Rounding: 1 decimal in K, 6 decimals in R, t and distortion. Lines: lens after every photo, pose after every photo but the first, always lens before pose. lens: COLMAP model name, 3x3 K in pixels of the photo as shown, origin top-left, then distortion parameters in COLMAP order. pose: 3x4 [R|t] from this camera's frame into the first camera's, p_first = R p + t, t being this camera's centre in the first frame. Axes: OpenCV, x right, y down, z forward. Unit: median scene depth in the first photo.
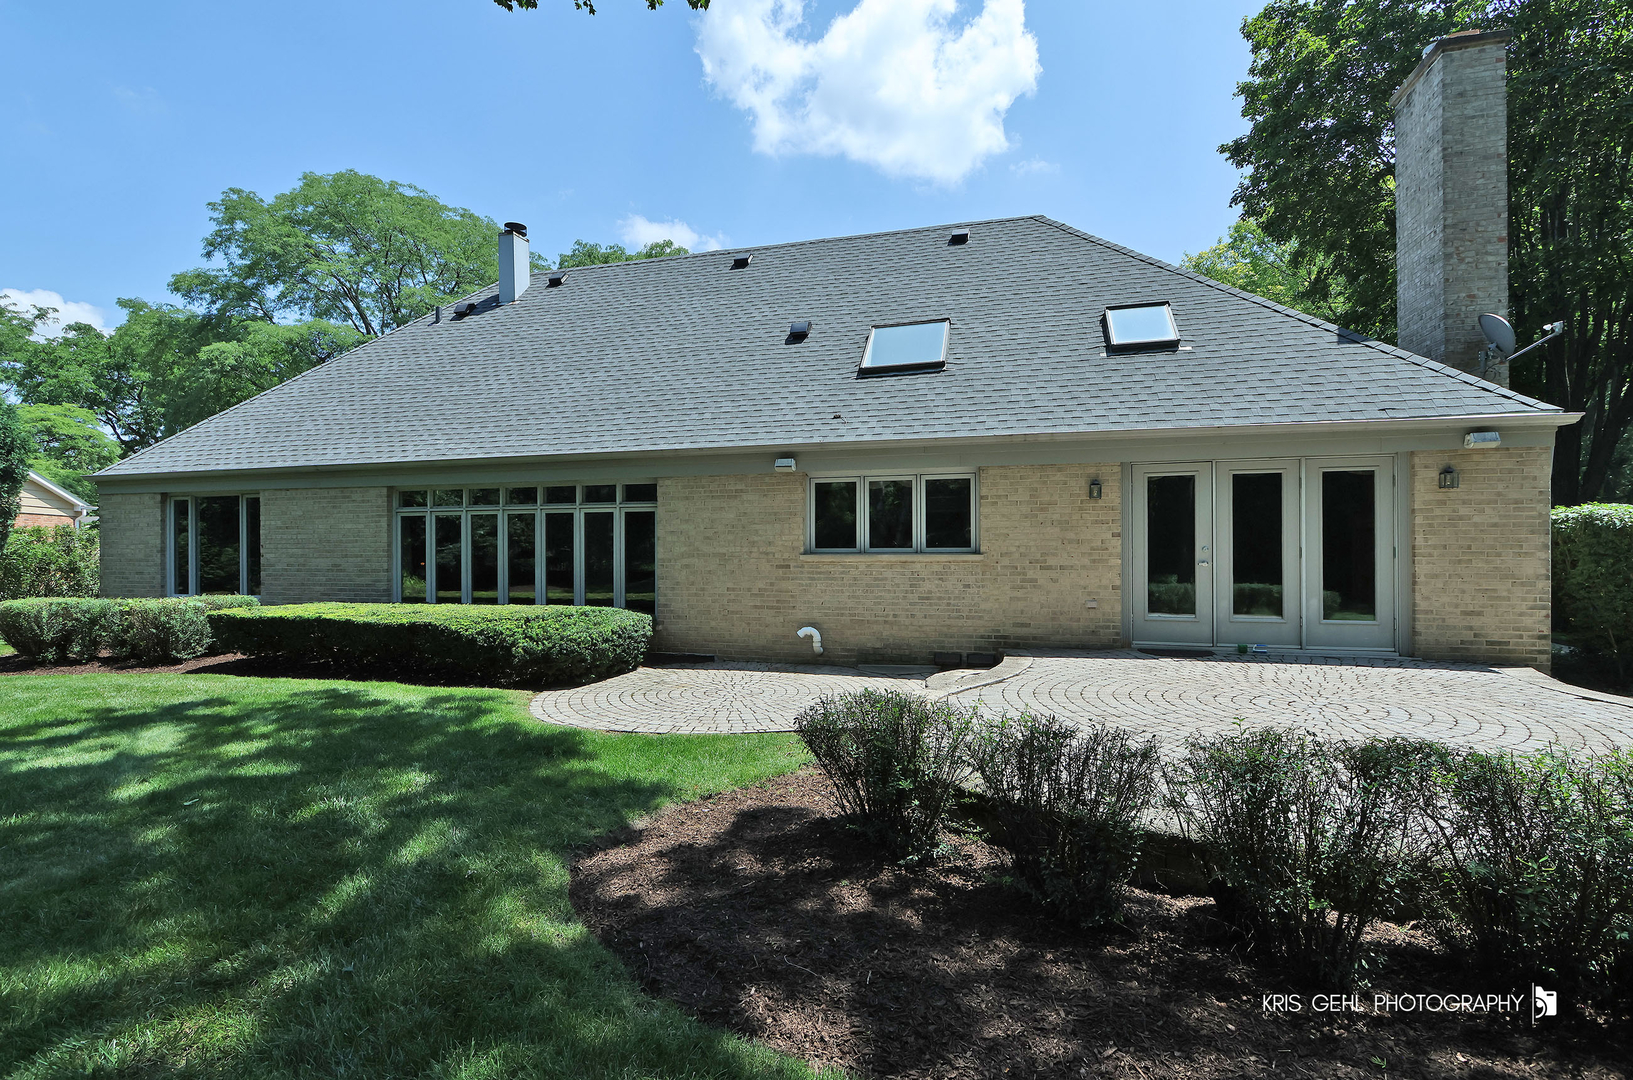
lens RADIAL K [[751.1, 0, 814.4], [0, 751.1, 547.4], [0, 0, 1]] dist [0.000983, -0.000570]
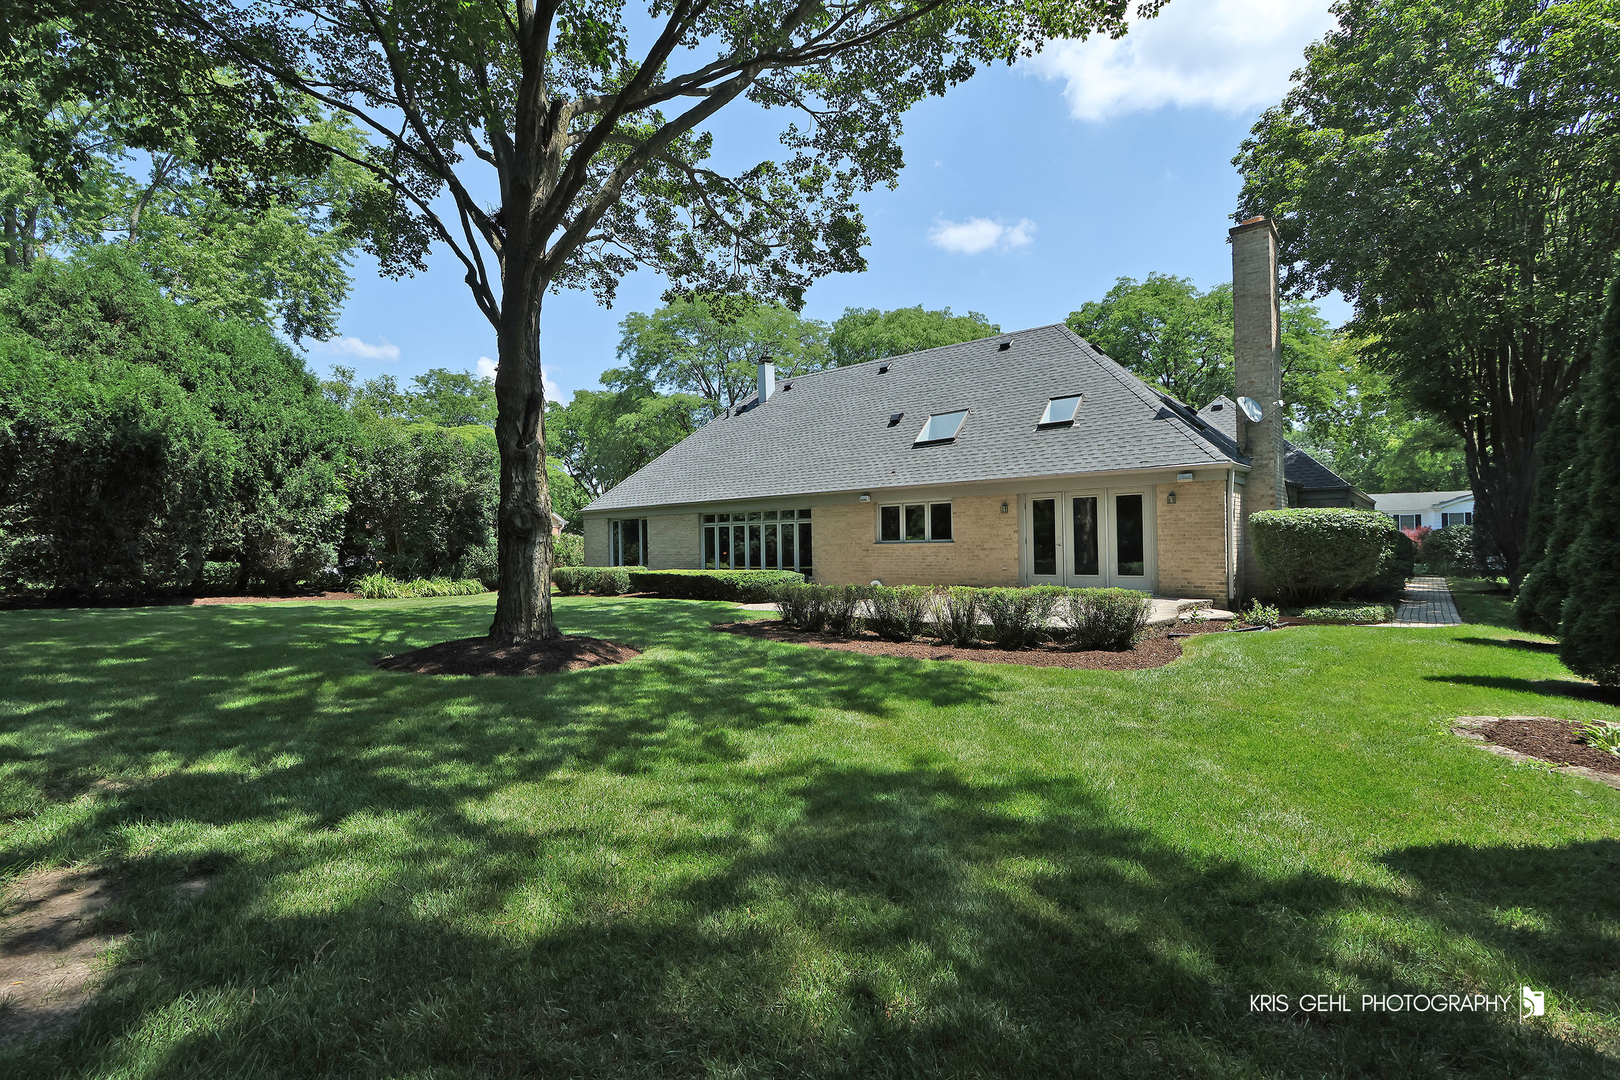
lens RADIAL K [[745.1, 0, 810.6], [0, 745.1, 542.9], [0, 0, 1]] dist [0.000983, -0.000570]
pose [[0.911738, -0.011270, -0.410617, 0.595499], [0.011146, 0.999934, -0.002695, 0.010095], [0.410621, -0.002119, 0.911804, -0.796203]]
